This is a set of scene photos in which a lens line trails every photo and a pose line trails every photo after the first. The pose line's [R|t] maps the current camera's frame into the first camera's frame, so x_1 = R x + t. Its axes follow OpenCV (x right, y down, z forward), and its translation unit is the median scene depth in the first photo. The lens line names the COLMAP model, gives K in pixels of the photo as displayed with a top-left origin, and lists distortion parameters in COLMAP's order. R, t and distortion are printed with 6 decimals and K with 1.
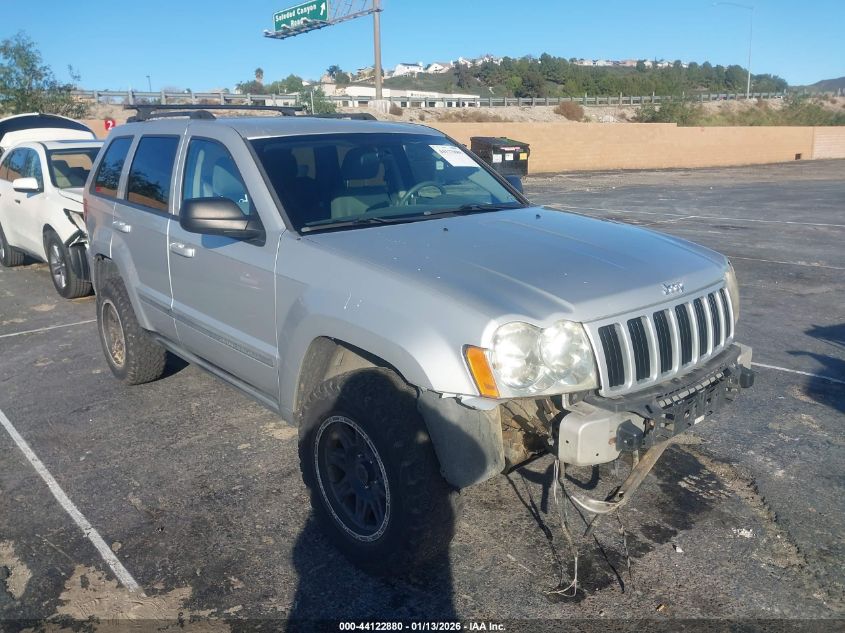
lens RADIAL K [[638.1, 0, 422.7], [0, 638.1, 292.3], [0, 0, 1]] dist [-0.004862, -0.002330]
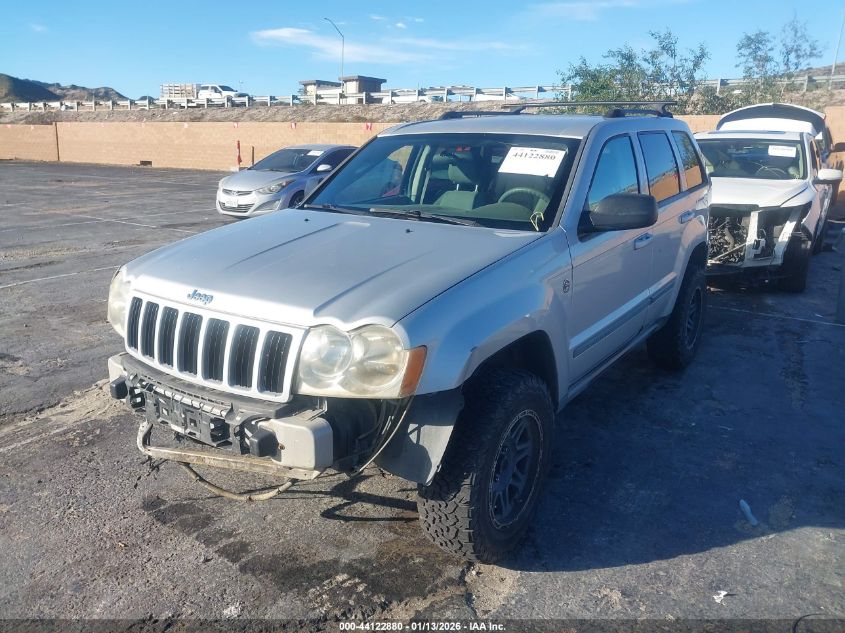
lens RADIAL K [[653.8, 0, 422.5], [0, 653.8, 316.5], [0, 0, 1]] dist [0.002558, 0.001221]
pose [[0.244894, 0.260735, -0.933833, 1.286809], [-0.216212, 0.953594, 0.209551, -0.233843], [0.945135, 0.150588, 0.289903, 0.937606]]
